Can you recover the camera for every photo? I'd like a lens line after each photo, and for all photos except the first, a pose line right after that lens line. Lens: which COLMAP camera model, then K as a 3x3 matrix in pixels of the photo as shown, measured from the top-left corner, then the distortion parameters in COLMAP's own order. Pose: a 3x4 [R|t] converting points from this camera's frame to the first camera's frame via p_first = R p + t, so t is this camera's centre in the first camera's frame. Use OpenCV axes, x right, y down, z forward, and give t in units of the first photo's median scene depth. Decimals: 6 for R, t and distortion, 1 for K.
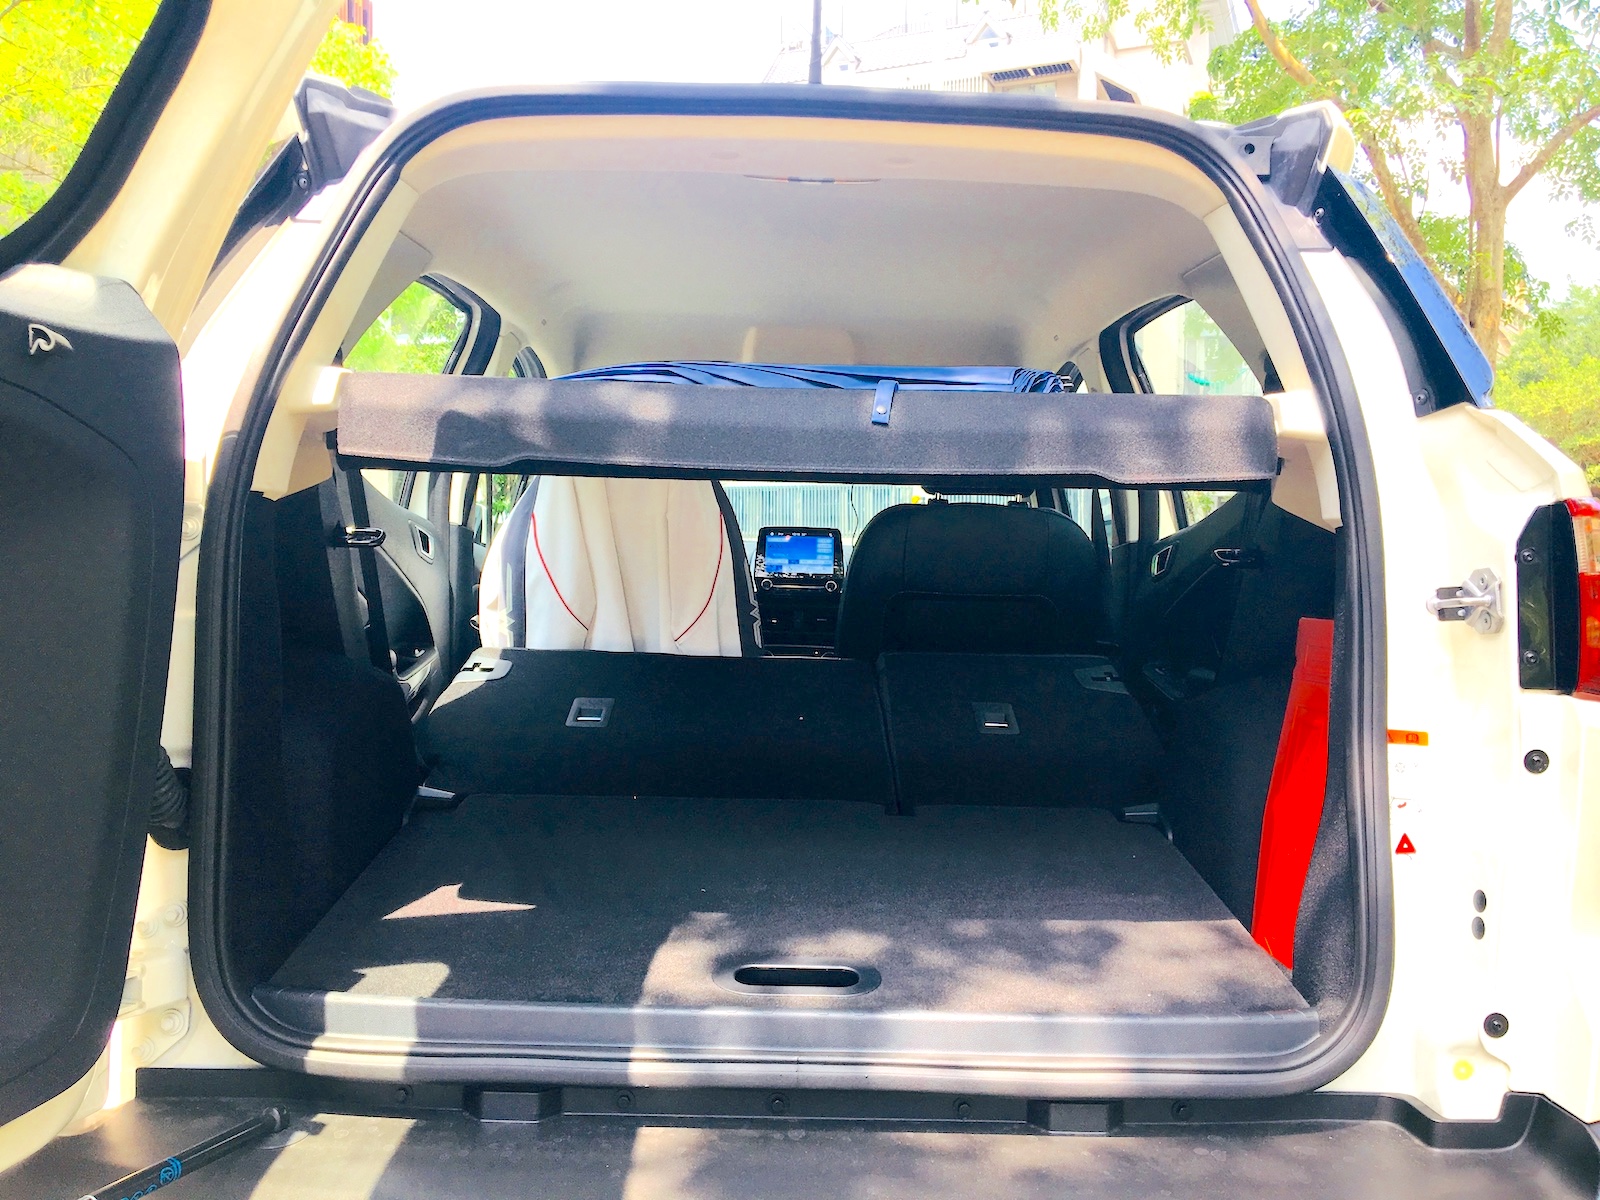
lens RADIAL K [[1345.9, 0, 800.3], [0, 1345.9, 616.4], [0, 0, 1]] dist [0.001038, 0.009315]
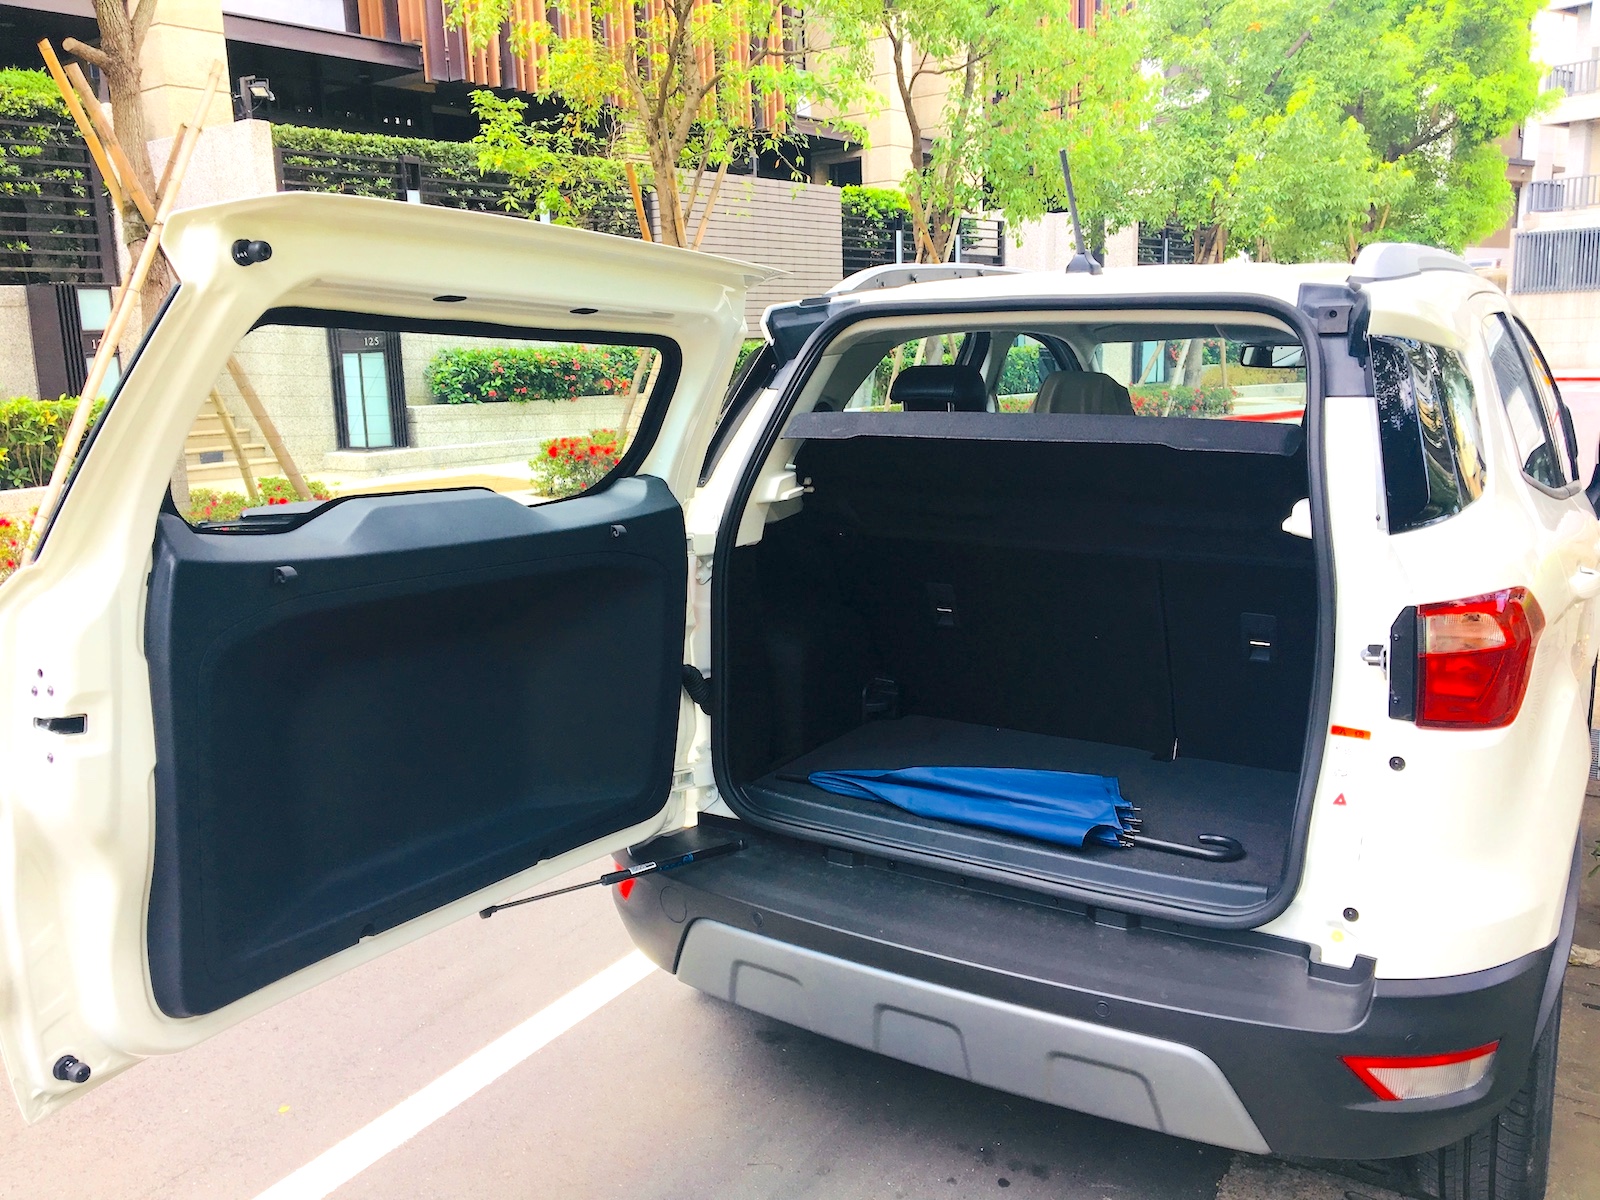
lens RADIAL K [[1367.3, 0, 800.0], [0, 1367.3, 600.0], [0, 0, 1]] dist [0.071861, -0.092557]
pose [[0.852918, 0.073038, -0.516911, 0.766483], [0.010518, 0.987559, 0.156894, -0.344648], [0.521939, -0.139255, 0.841539, -0.715664]]
